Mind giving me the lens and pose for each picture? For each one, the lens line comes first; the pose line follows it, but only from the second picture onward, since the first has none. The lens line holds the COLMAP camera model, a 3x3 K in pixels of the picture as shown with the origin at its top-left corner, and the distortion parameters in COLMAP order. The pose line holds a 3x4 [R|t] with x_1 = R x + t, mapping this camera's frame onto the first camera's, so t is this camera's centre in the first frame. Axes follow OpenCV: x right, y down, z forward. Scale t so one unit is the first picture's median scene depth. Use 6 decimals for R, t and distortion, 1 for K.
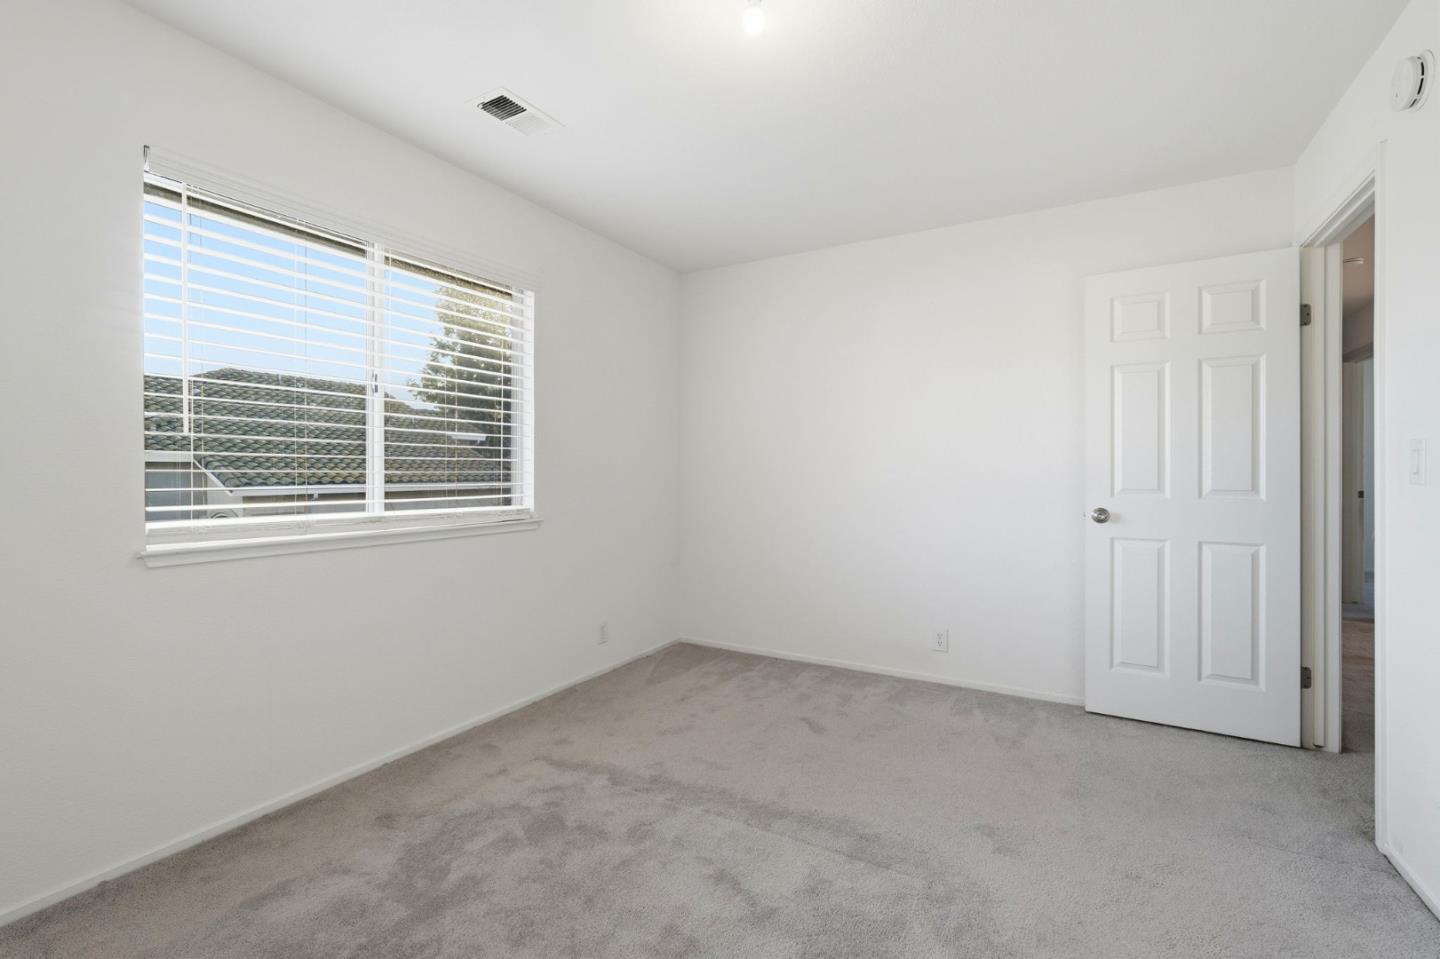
lens RADIAL K [[635.3, 0, 713.0], [0, 635.3, 475.6], [0, 0, 1]] dist [-0.004933, 0.001882]
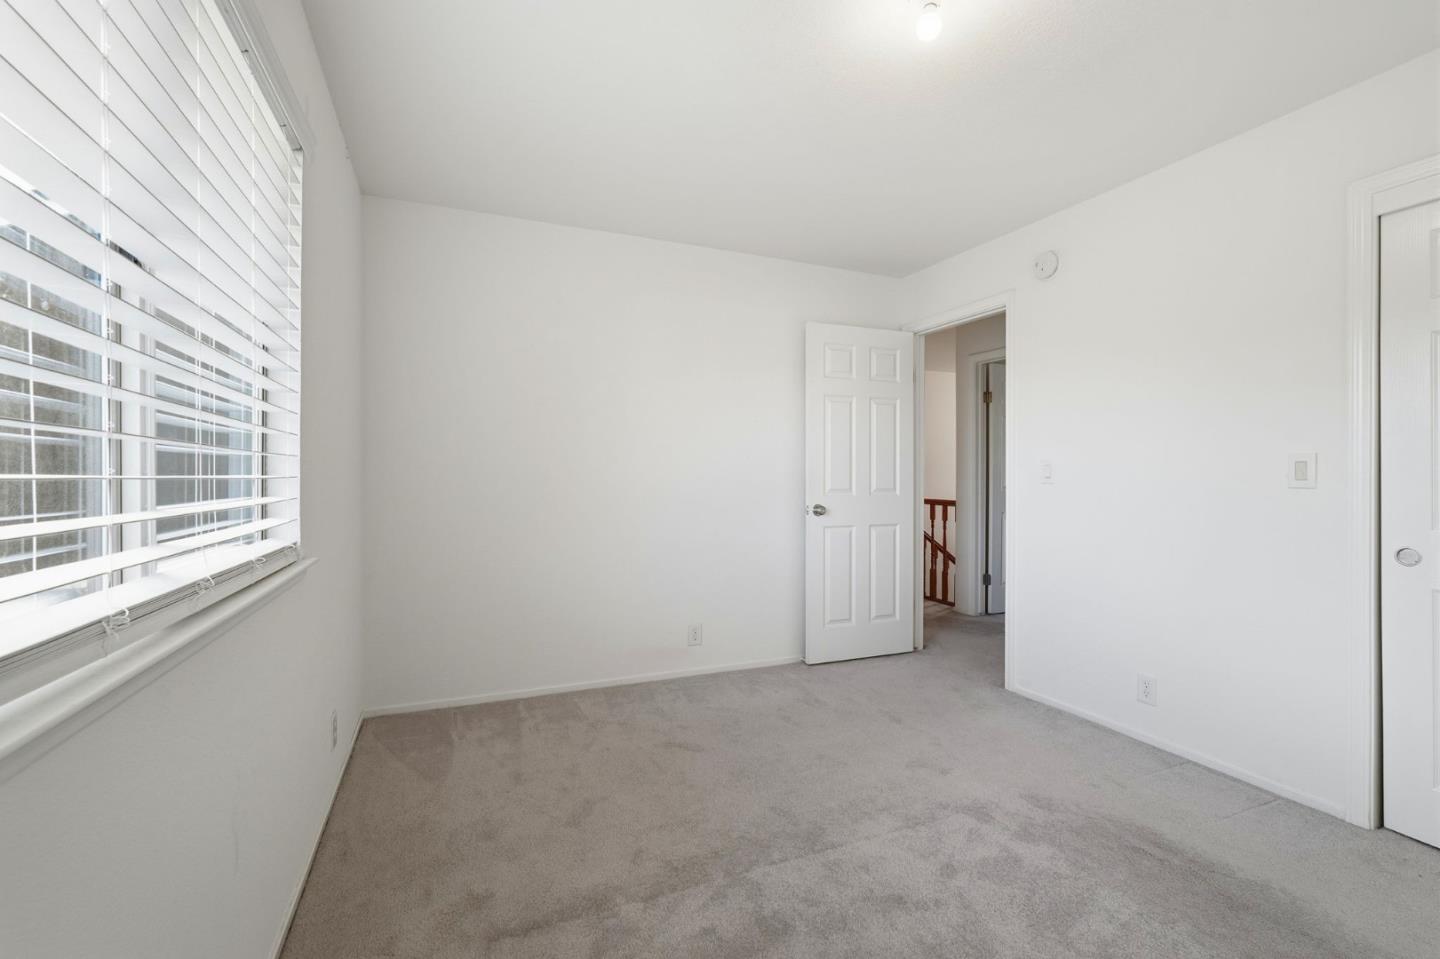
lens RADIAL K [[635.3, 0, 721.9], [0, 635.3, 485.1], [0, 0, 1]] dist [-0.004933, 0.001882]
pose [[0.577072, 0.001567, 0.816692, -0.531571], [-0.004239, 0.999990, 0.001076, 0.012041], [-0.816682, -0.004083, 0.577073, 0.399858]]
